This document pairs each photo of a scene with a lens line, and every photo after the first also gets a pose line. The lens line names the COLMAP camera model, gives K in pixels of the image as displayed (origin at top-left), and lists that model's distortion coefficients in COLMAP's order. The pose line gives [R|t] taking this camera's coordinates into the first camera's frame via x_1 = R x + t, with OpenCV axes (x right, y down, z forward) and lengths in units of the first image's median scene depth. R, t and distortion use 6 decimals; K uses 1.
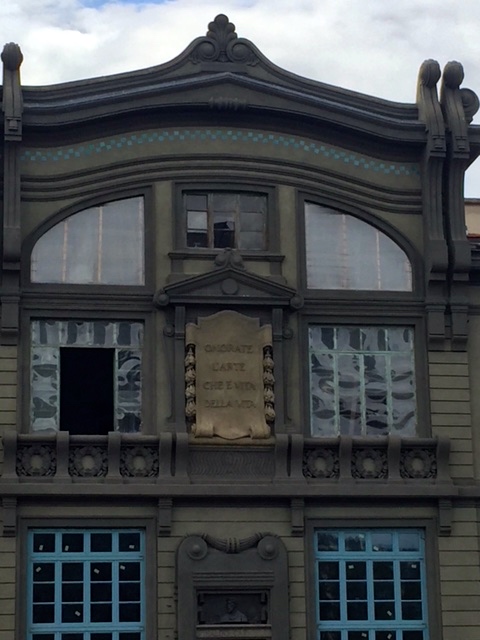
lens RADIAL K [[1642.1, 0, 240.0], [0, 1642.1, 320.0], [0, 0, 1]] dist [0.021247, 0.751316]
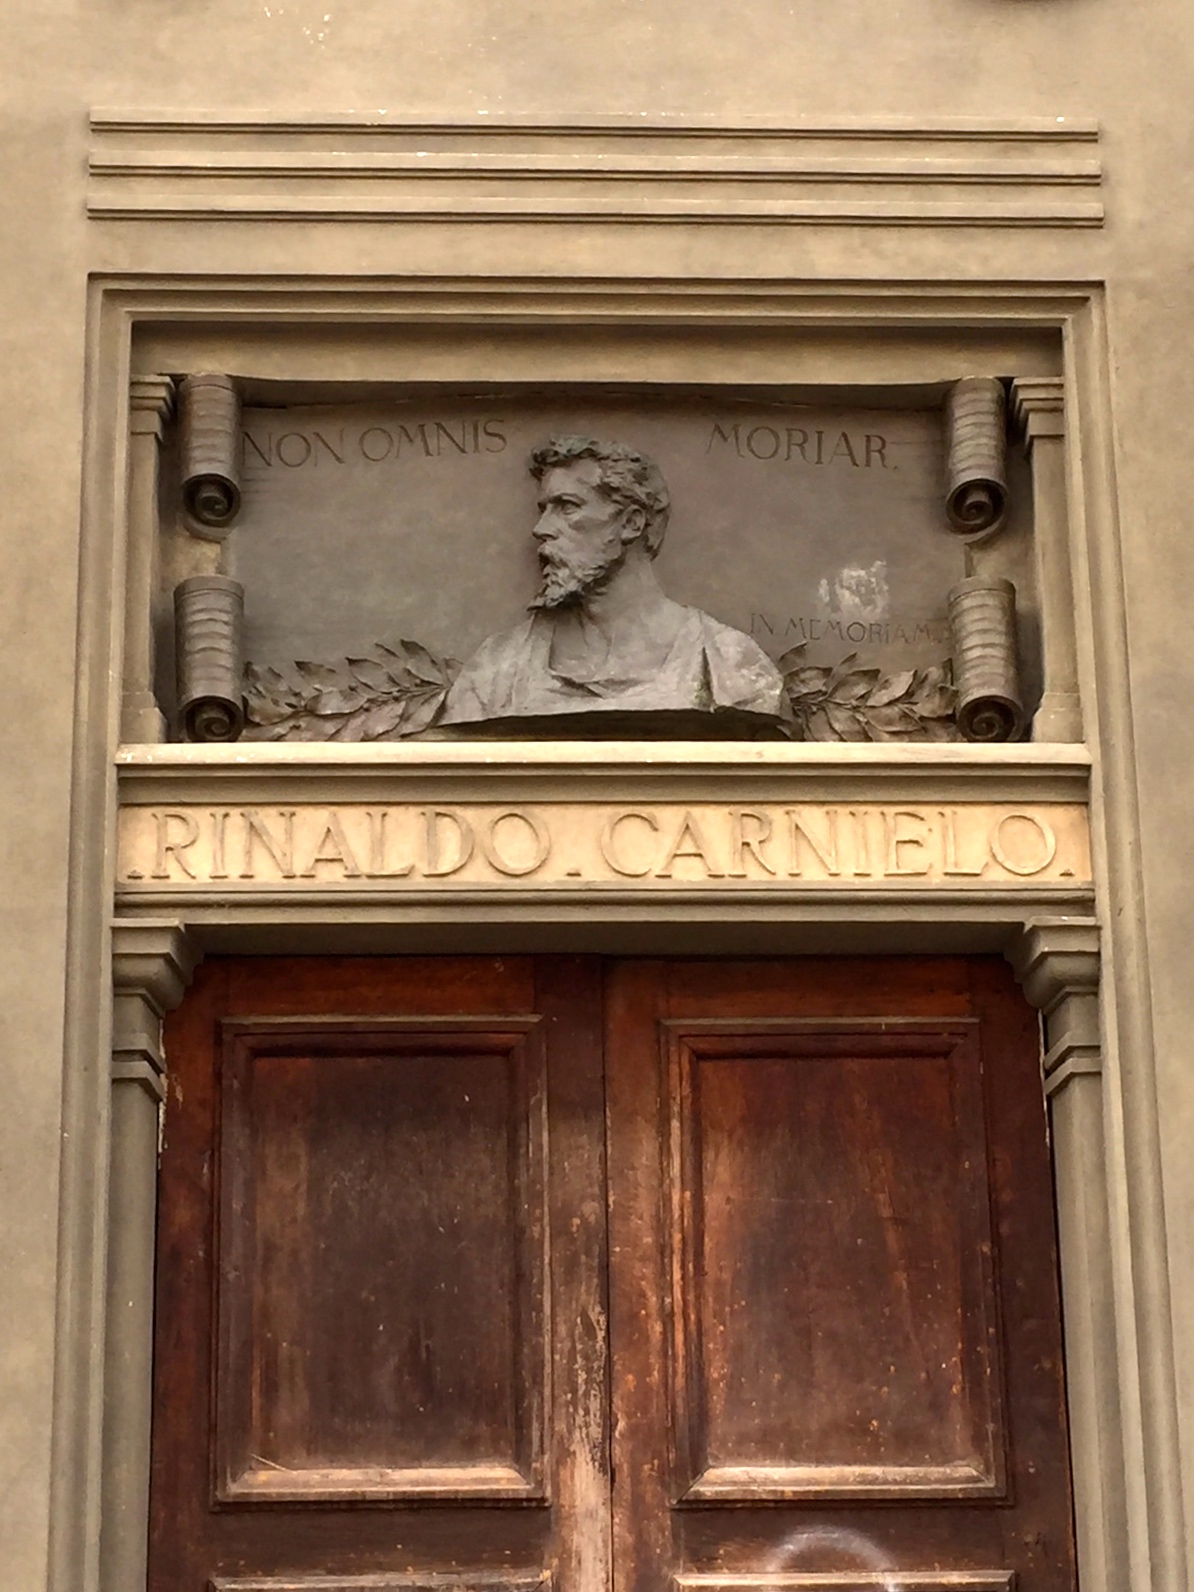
lens RADIAL K [[3005.9, 0, 597.0], [0, 3005.9, 796.0], [0, 0, 1]] dist [0.047561, 0.108307]
pose [[0.991454, -0.032293, -0.126398, 0.013787], [0.026231, 0.998438, -0.049333, 0.194517], [0.127794, 0.045596, 0.990752, 0.855212]]
